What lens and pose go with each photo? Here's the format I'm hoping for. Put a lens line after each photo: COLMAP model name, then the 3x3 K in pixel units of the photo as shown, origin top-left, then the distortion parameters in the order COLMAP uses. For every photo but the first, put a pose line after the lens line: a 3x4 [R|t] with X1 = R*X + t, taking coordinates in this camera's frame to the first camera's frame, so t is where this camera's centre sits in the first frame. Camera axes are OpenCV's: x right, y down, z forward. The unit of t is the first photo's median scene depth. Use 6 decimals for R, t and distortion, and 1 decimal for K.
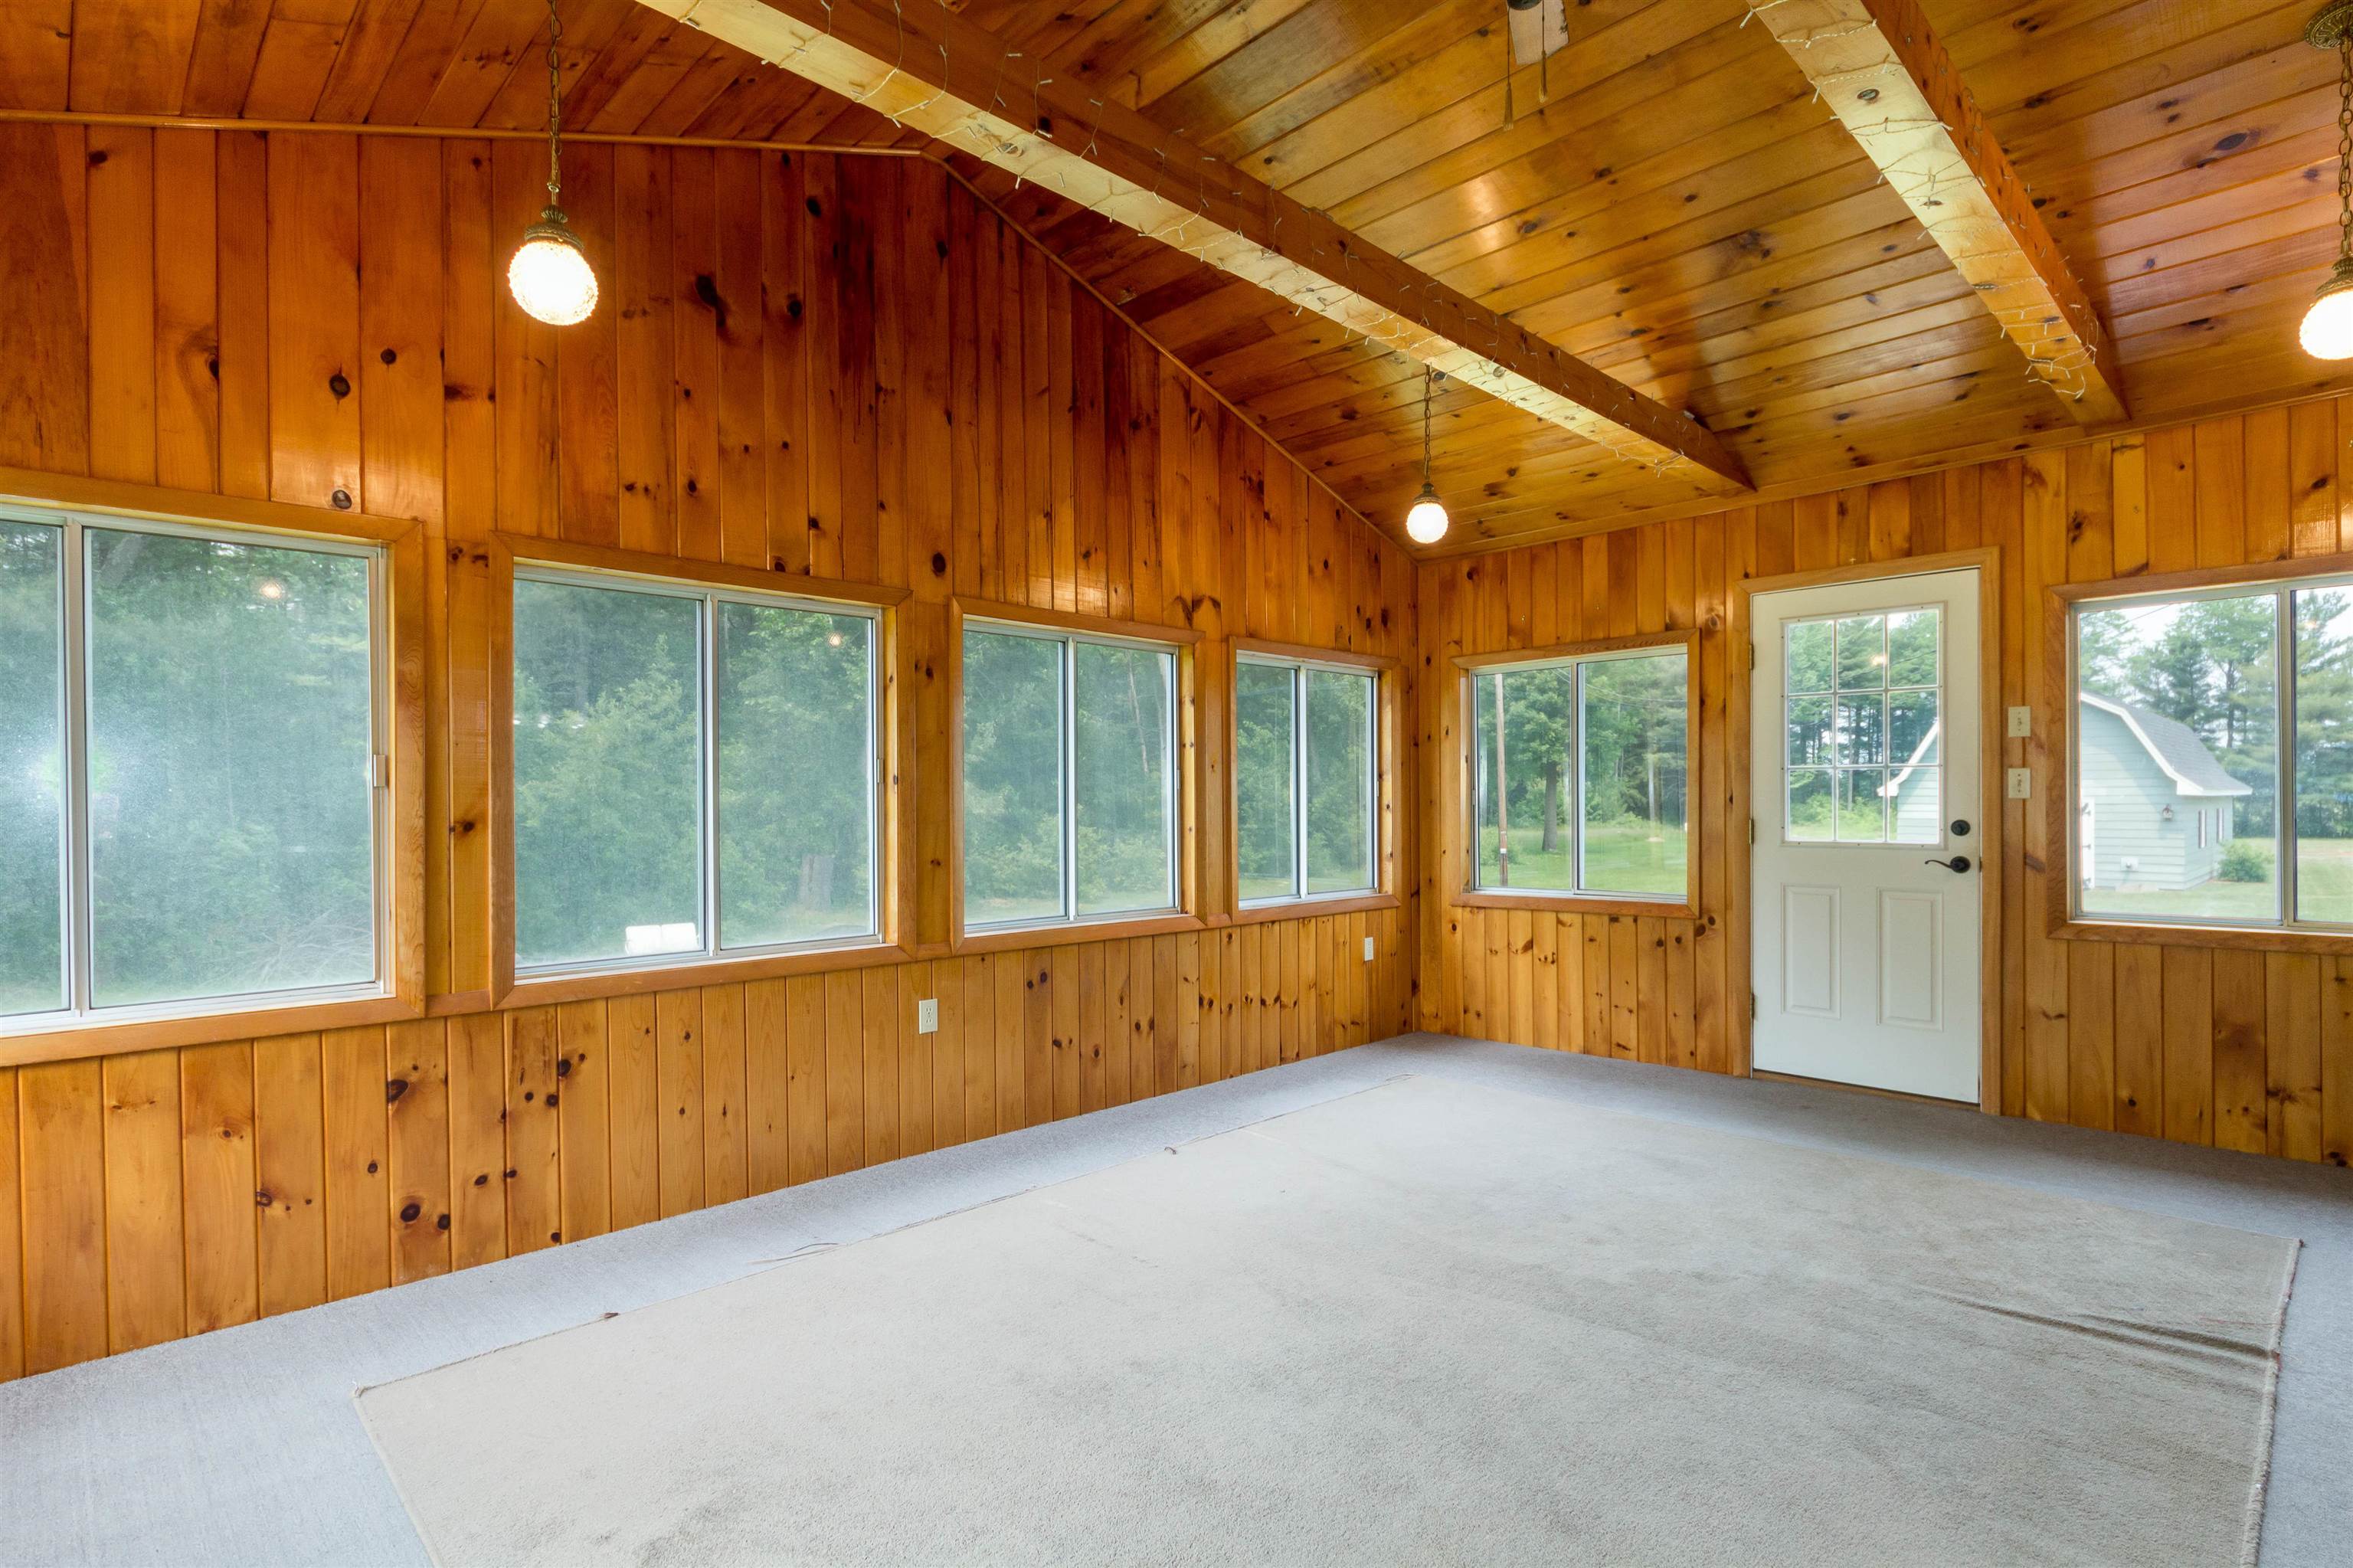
lens RADIAL K [[1157.1, 0, 1183.8], [0, 1157.1, 806.7], [0, 0, 1]] dist [0.000390, -0.002024]
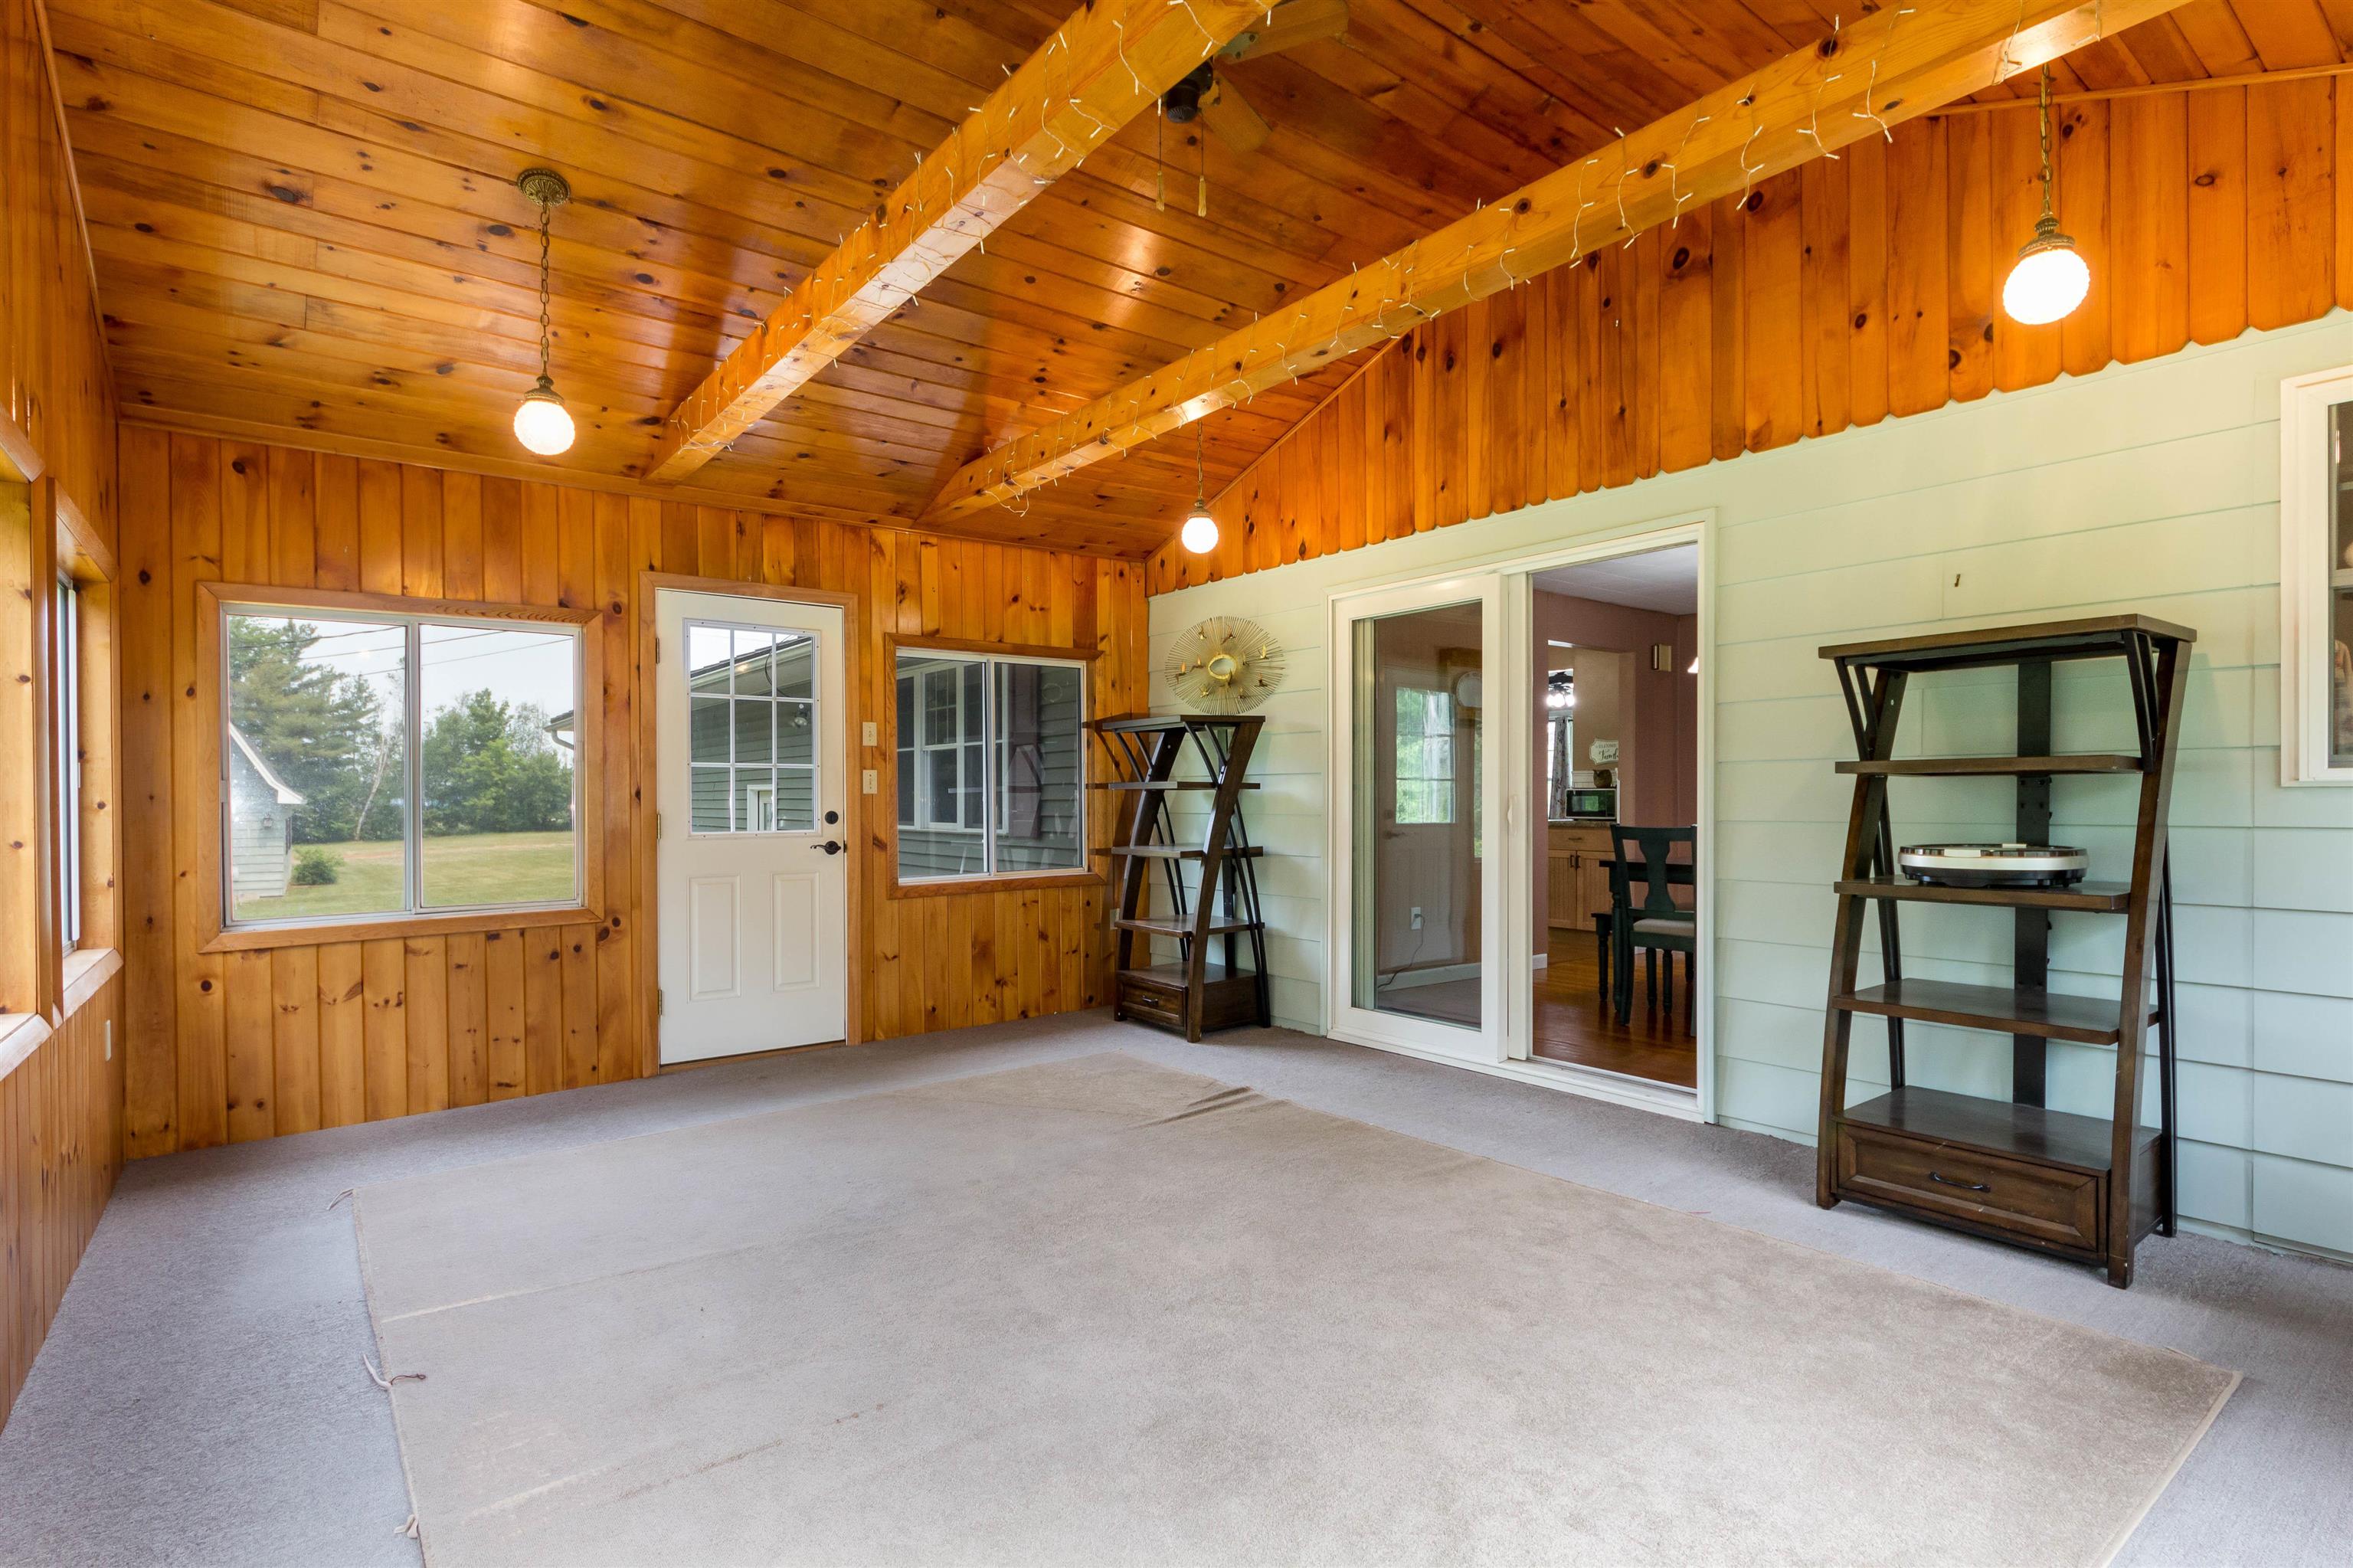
lens RADIAL K [[1157.1, 0, 1201.1], [0, 1157.1, 808.2], [0, 0, 1]] dist [0.000390, -0.002024]
pose [[0.097098, -0.004301, 0.995266, -0.438731], [0.012673, 0.999915, 0.003084, 0.008245], [-0.995194, 0.012313, 0.097145, 0.425694]]
